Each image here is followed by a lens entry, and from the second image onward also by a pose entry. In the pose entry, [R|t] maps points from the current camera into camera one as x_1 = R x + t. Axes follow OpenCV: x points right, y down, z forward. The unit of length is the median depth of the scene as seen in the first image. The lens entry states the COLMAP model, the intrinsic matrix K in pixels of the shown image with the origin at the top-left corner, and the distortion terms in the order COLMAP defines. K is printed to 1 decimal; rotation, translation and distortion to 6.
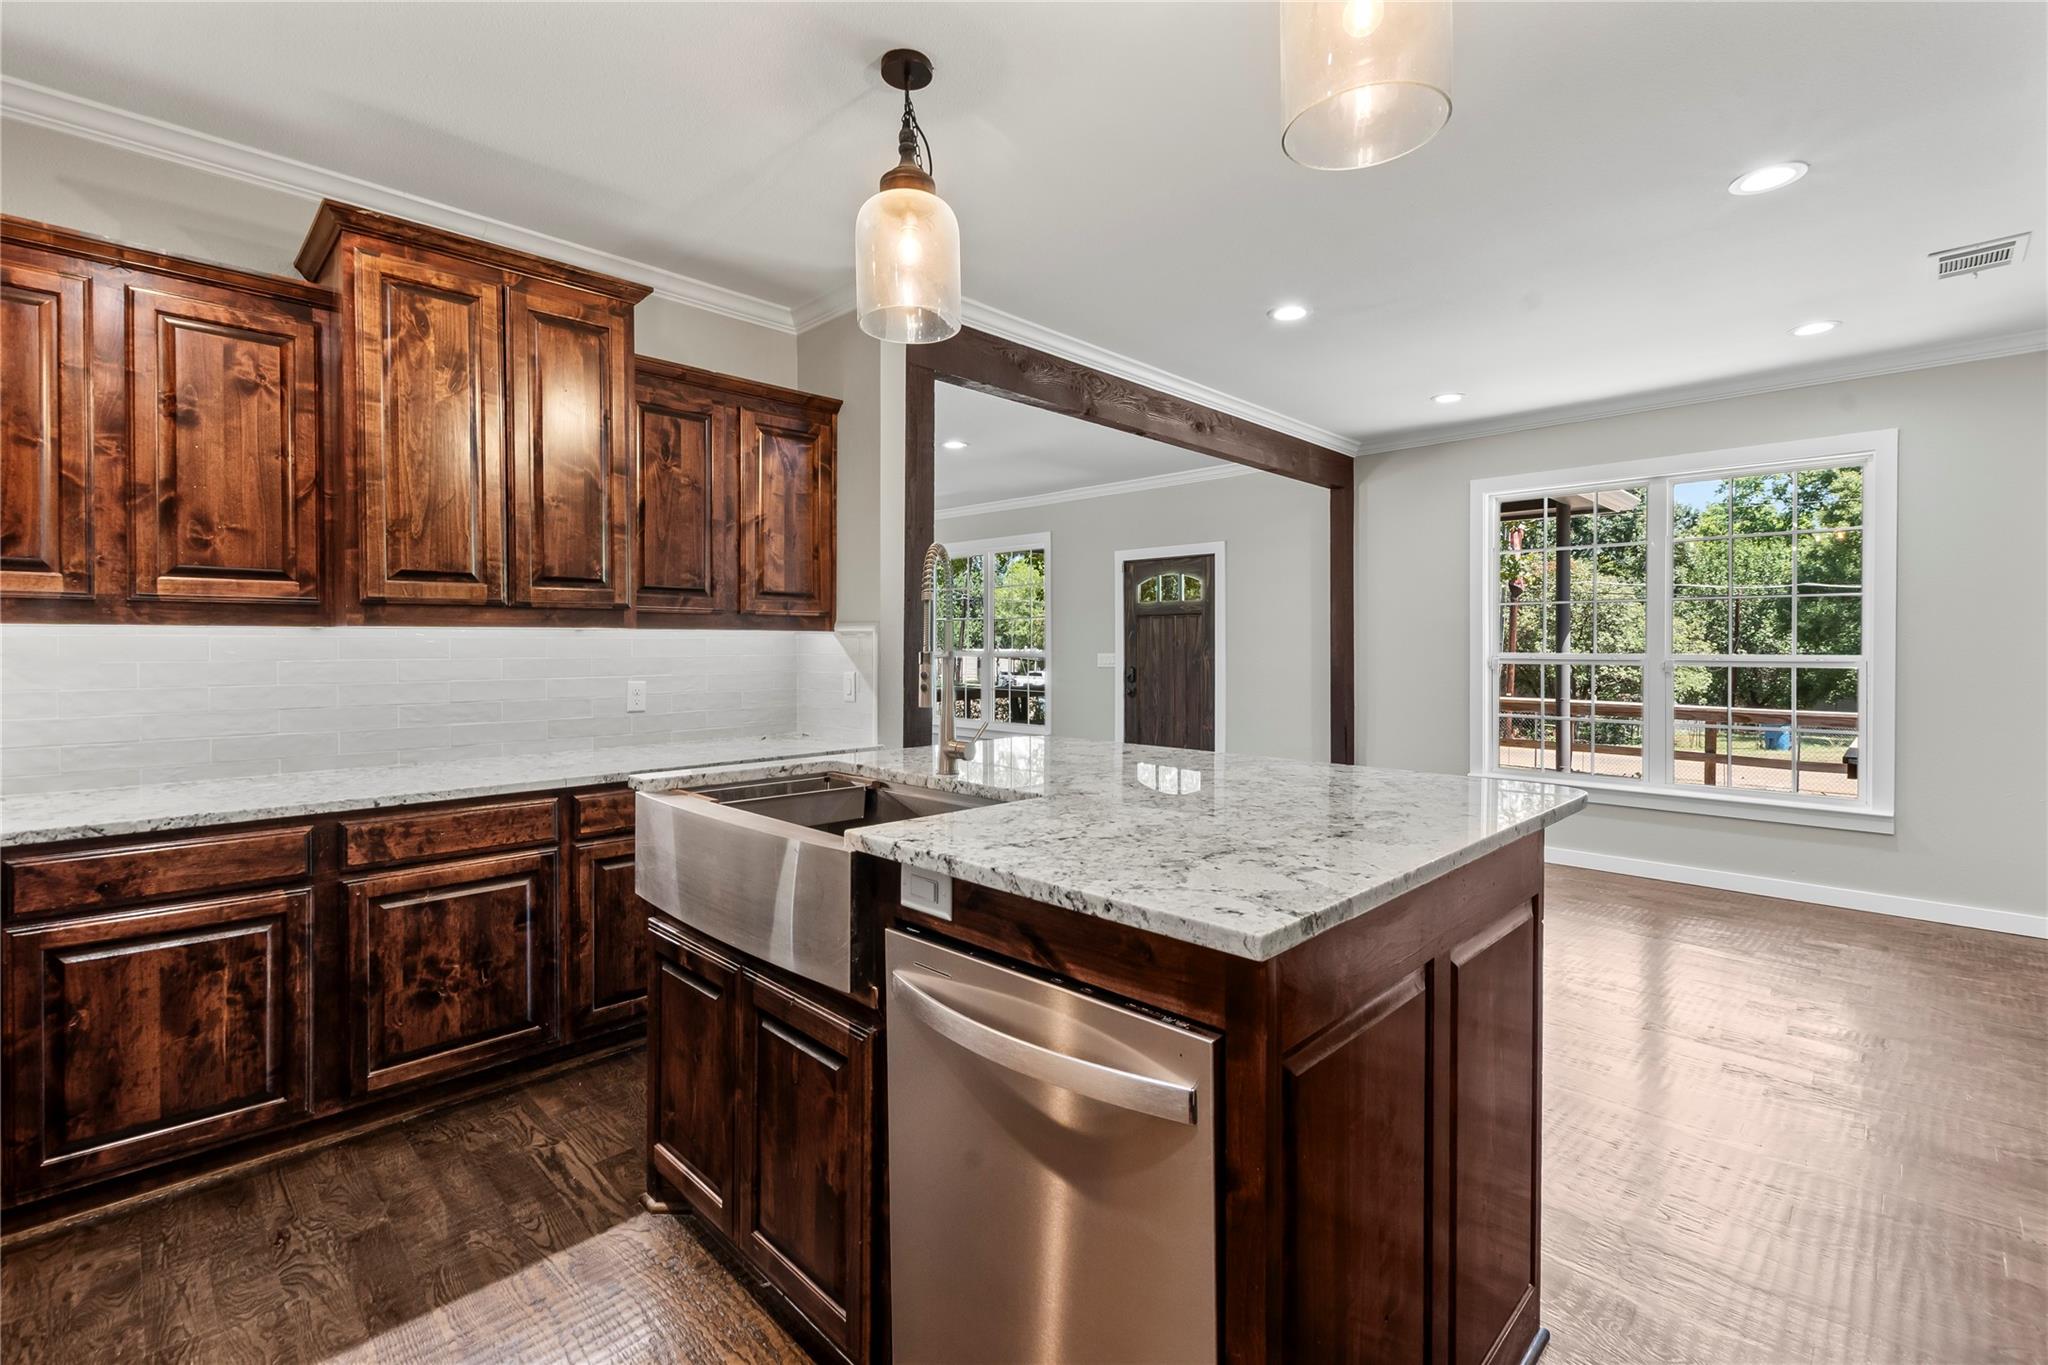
lens RADIAL K [[901.4, 0, 996.2], [0, 901.4, 650.0], [0, 0, 1]] dist [0.006489, -0.004338]
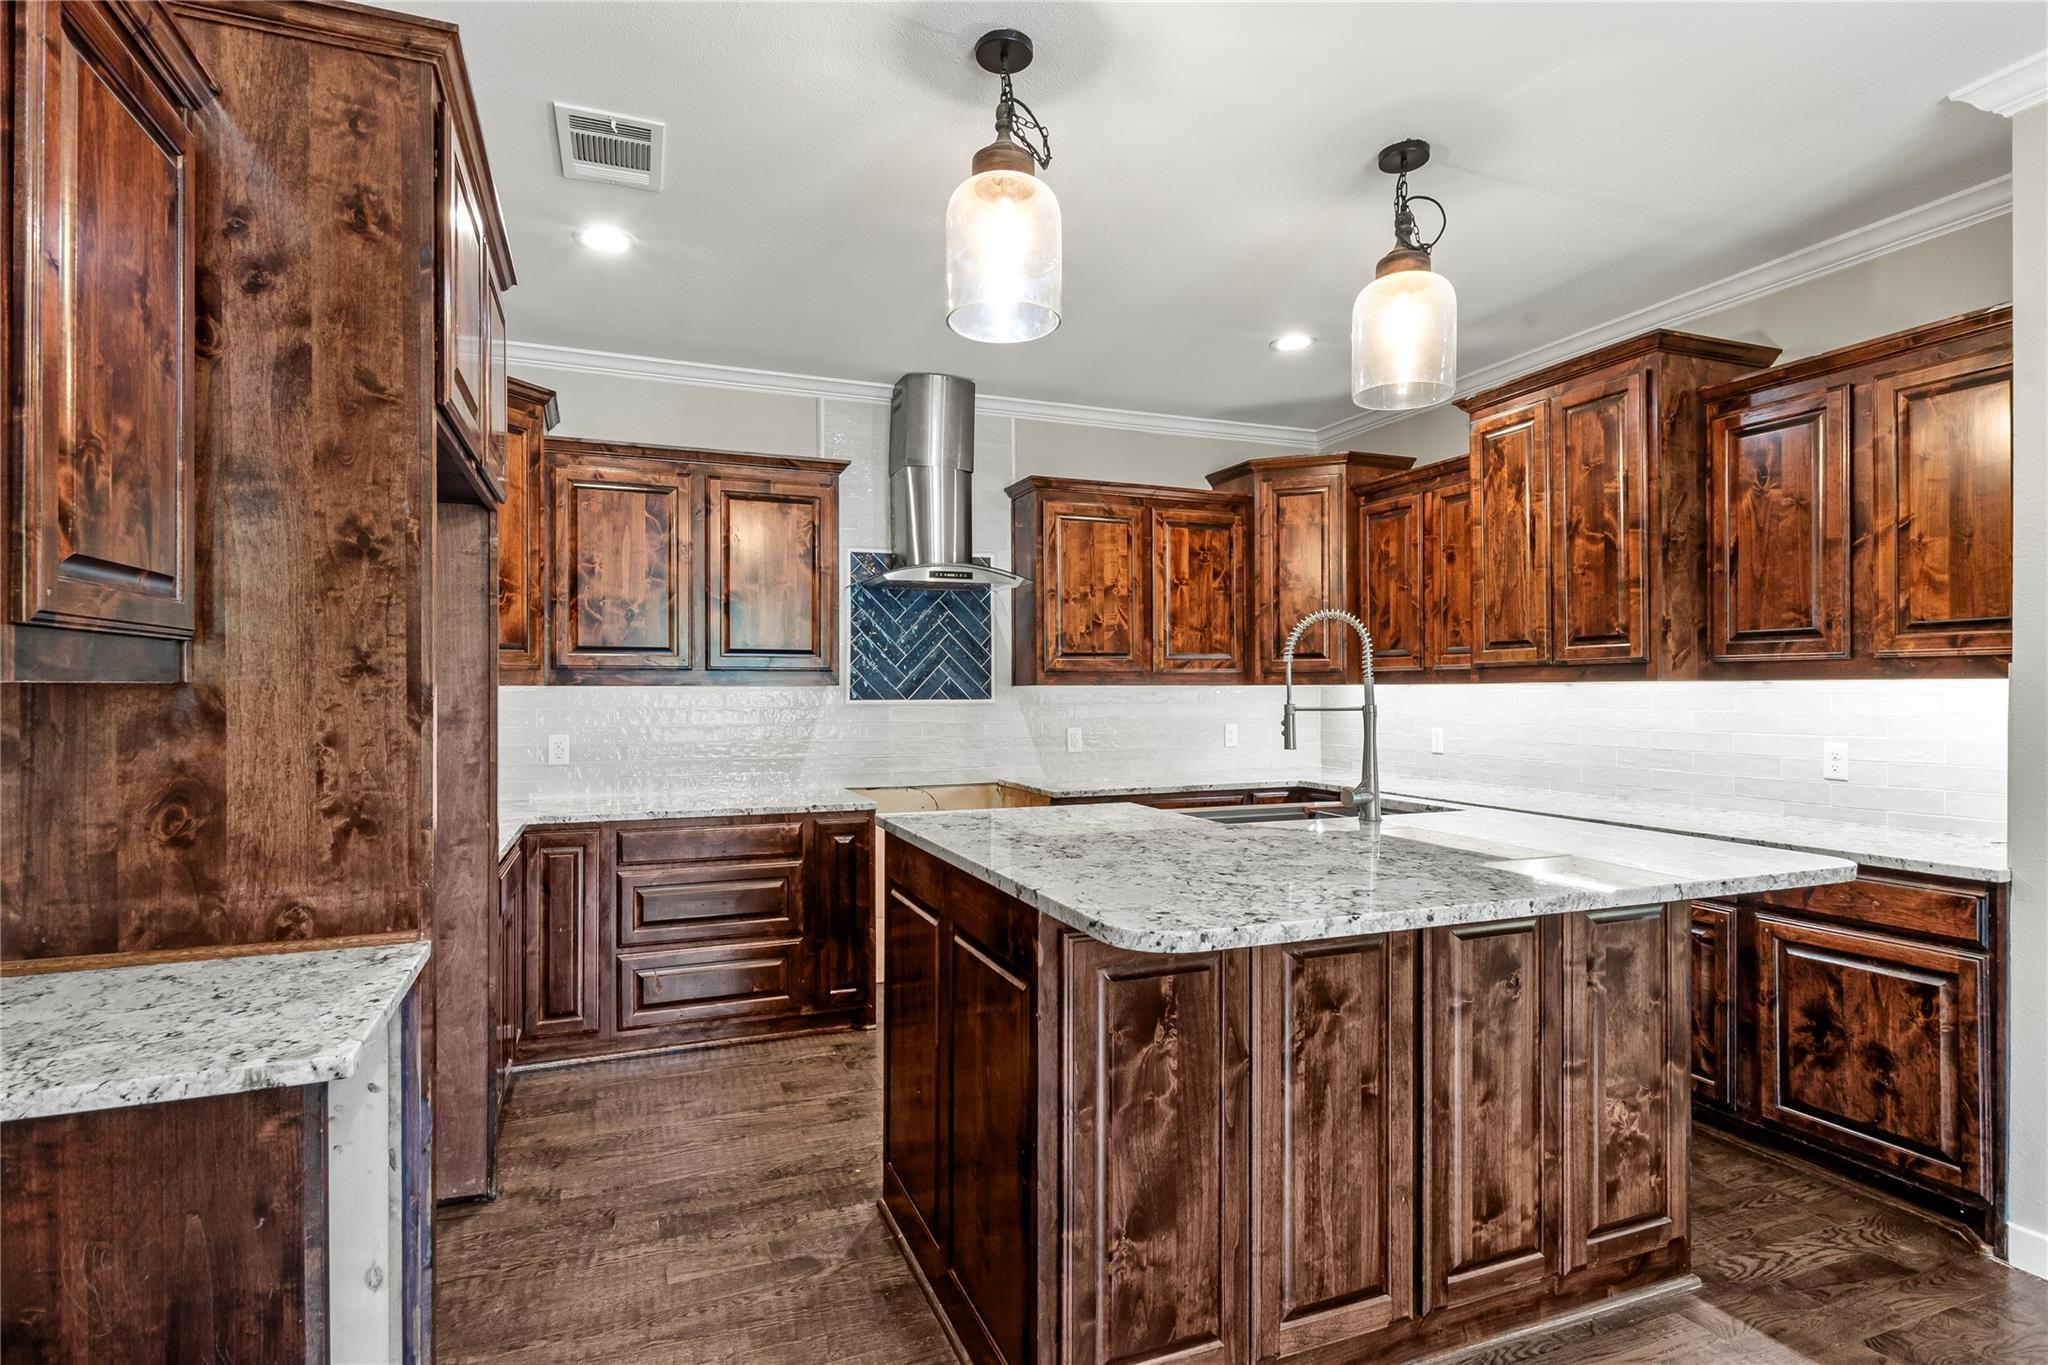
lens RADIAL K [[1019.2, 0, 1010.4], [0, 1019.2, 687.3], [0, 0, 1]] dist [0.004542, 0.000027]
pose [[-0.390882, -0.003380, -0.920434, 0.949350], [-0.007246, 0.999974, -0.000595, -0.012515], [0.920412, 0.006437, -0.390897, 0.842174]]
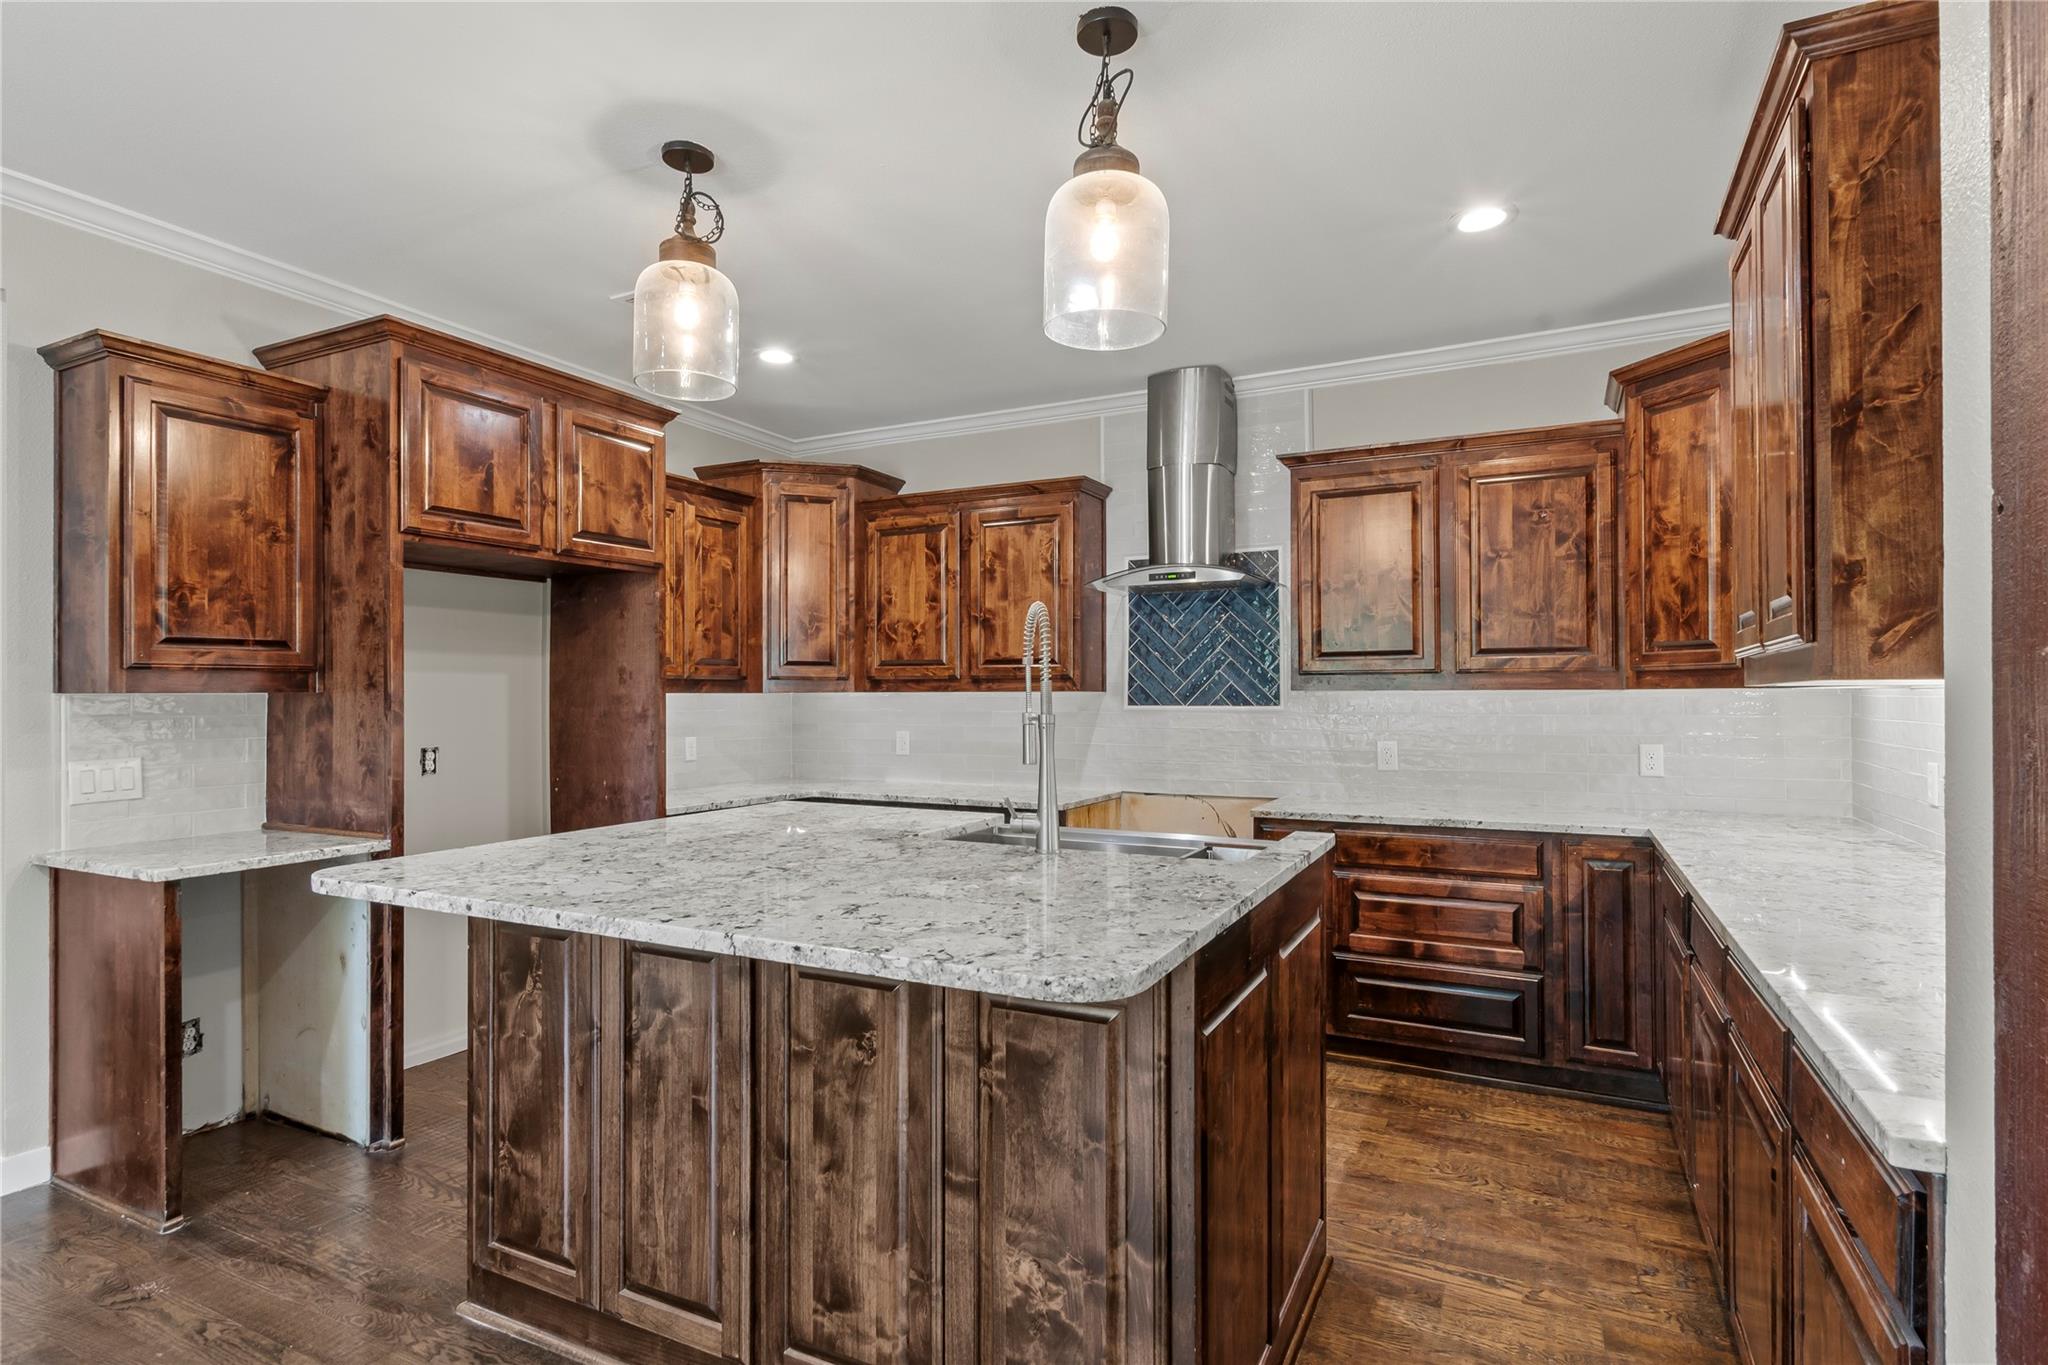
lens RADIAL K [[1019.2, 0, 1004.7], [0, 1019.2, 685.5], [0, 0, 1]] dist [0.004542, 0.000027]
pose [[-0.948242, -0.003370, -0.317532, 0.242832], [-0.002812, 0.999994, -0.002216, -0.019773], [0.317537, -0.001208, -0.948245, 1.507259]]
